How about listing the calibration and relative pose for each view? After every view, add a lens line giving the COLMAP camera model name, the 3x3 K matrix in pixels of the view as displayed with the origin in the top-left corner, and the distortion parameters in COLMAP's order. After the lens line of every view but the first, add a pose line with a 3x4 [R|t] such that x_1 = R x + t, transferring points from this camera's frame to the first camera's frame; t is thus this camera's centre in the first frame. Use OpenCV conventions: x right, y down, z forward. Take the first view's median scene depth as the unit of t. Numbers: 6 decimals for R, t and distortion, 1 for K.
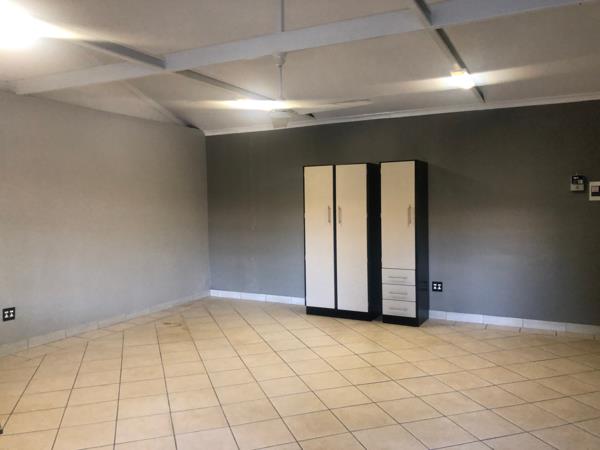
lens RADIAL K [[500.5, 0, 300.0], [0, 500.5, 225.0], [0, 0, 1]] dist [0.044258, -0.003180]
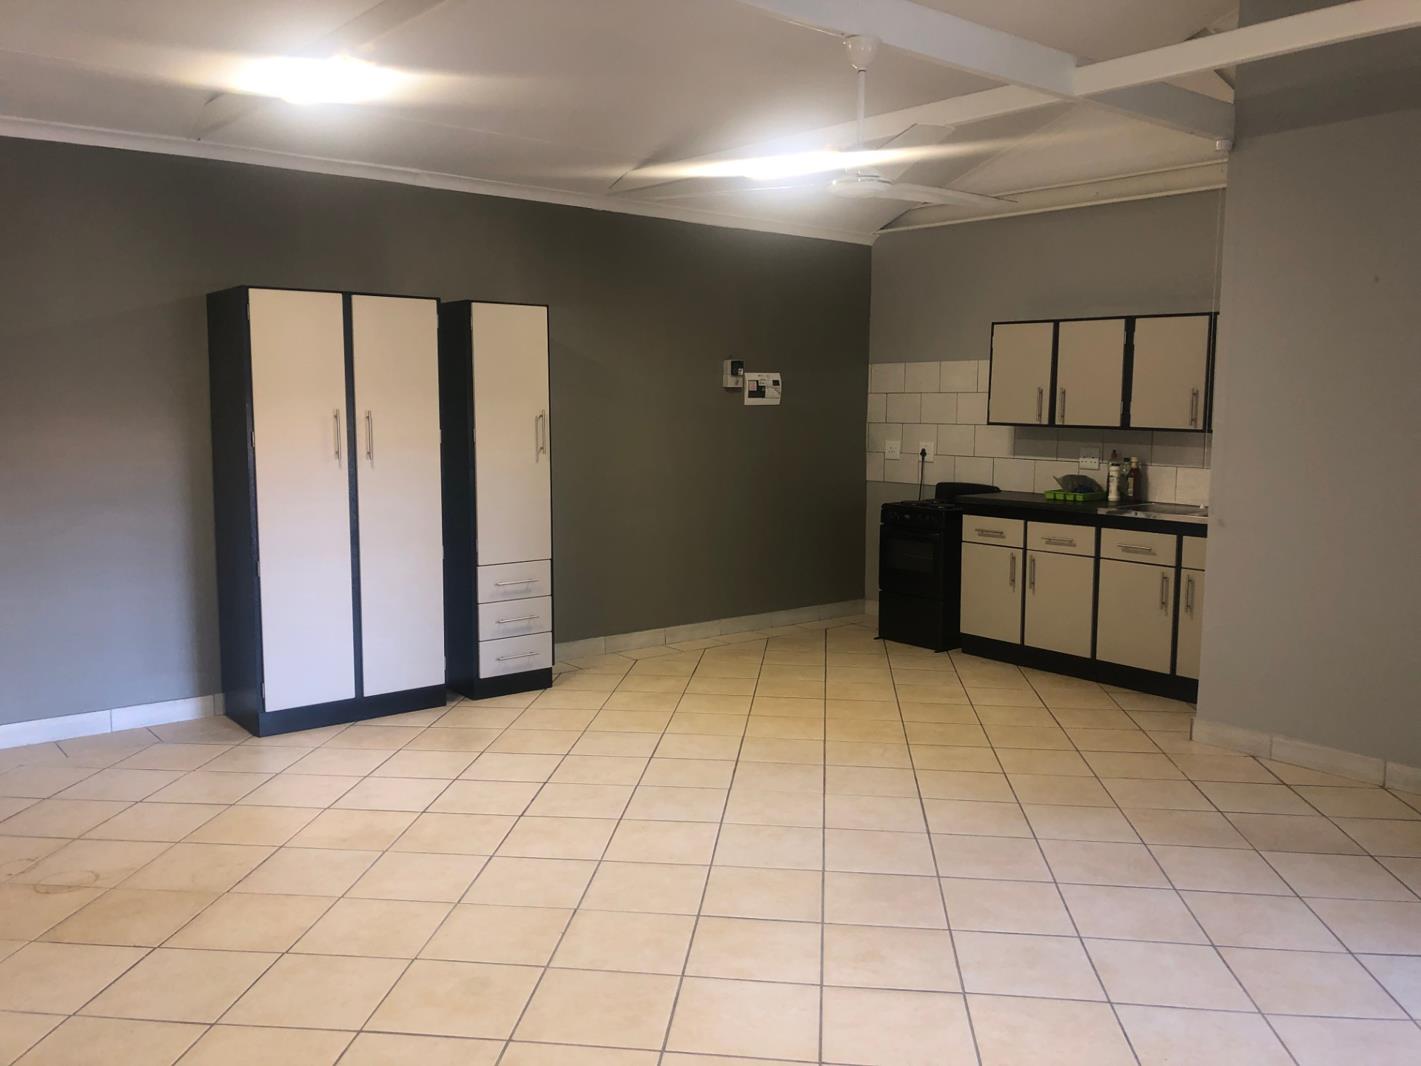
lens RADIAL K [[1185.5, 0, 710.5], [0, 1185.5, 533.0], [0, 0, 1]] dist [0.044258, -0.003180]
pose [[0.392586, -0.088212, 0.915475, -0.636540], [0.031755, 0.996096, 0.082363, -0.013643], [-0.919167, -0.003264, 0.393855, 0.452232]]
